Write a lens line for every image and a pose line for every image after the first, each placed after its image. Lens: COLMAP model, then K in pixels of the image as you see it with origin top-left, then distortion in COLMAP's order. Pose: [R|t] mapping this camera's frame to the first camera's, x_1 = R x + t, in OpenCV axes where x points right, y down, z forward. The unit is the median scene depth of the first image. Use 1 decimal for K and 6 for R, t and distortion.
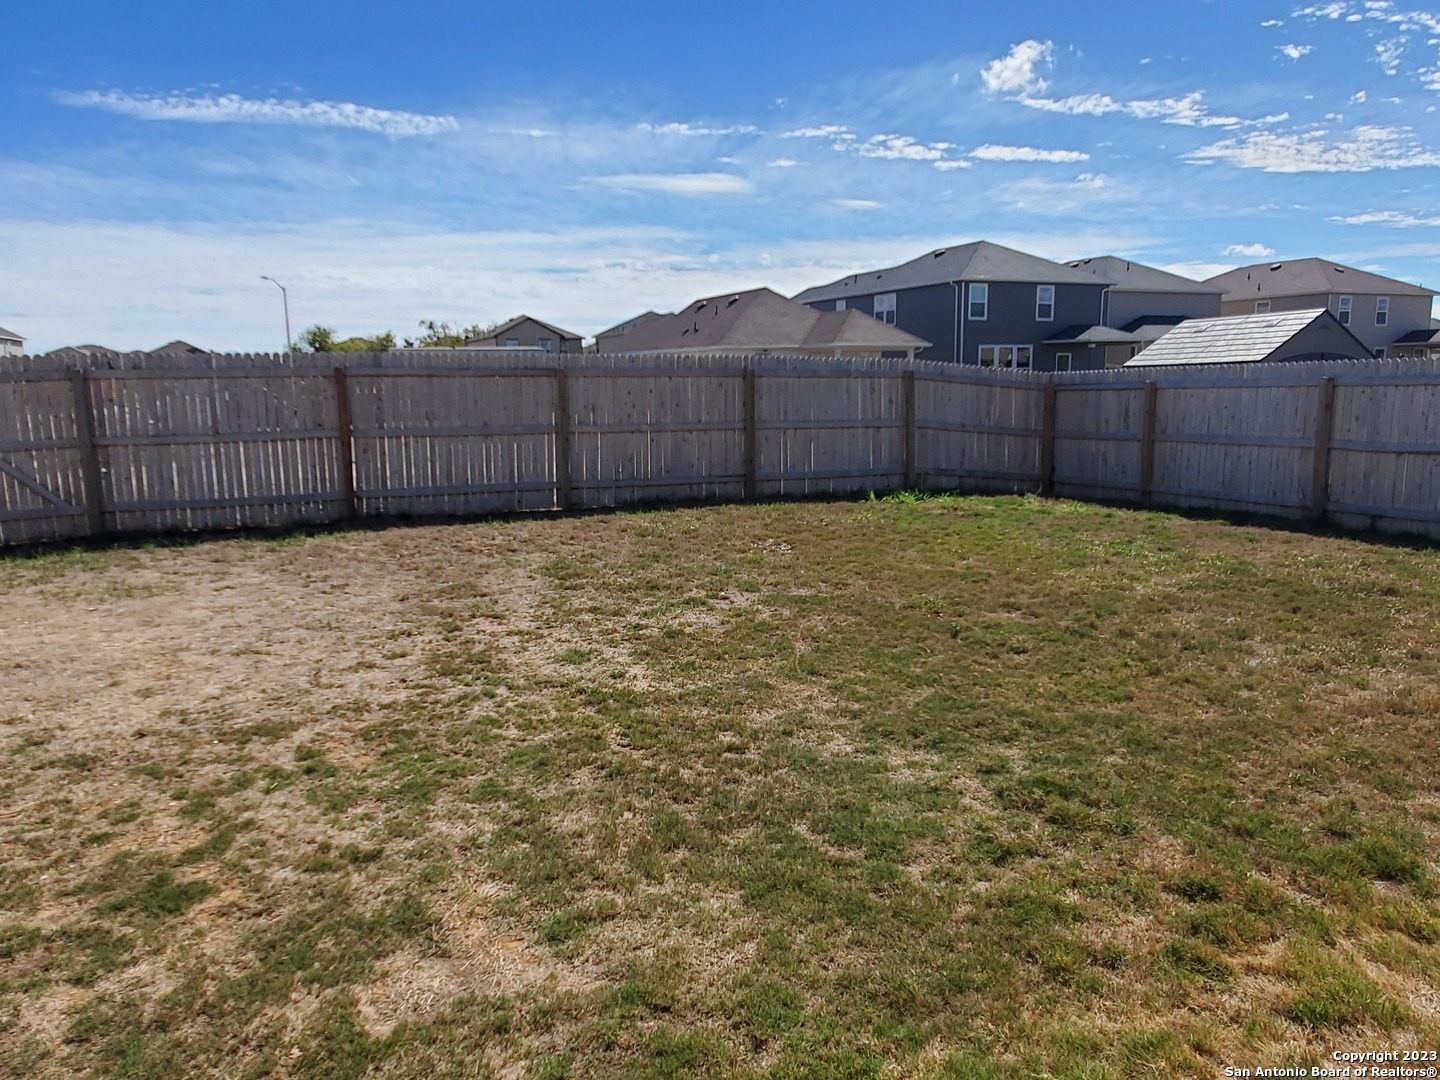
lens RADIAL K [[1060.7, 0, 720.0], [0, 1060.7, 540.0], [0, 0, 1]] dist [-0.000440, 0.004307]
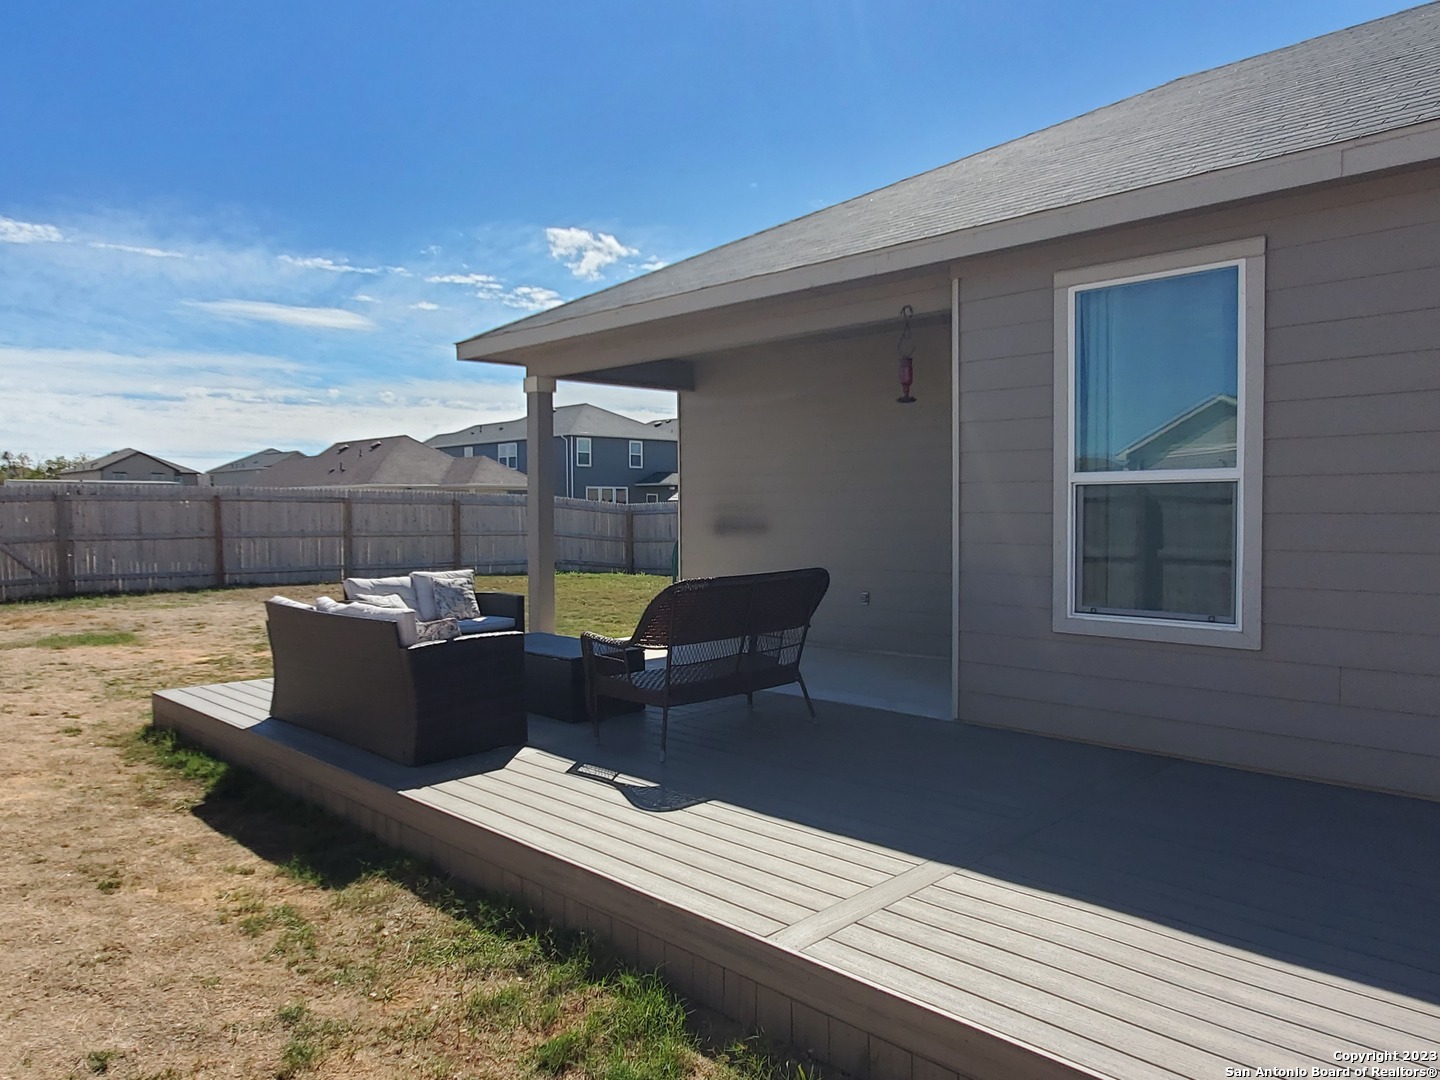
lens RADIAL K [[1060.7, 0, 720.0], [0, 1060.7, 540.0], [0, 0, 1]] dist [-0.000440, 0.004307]
pose [[0.934796, -0.002568, 0.355175, -0.049615], [0.048344, 0.991588, -0.120070, 0.034823], [-0.351879, 0.129411, 0.927057, -0.196464]]
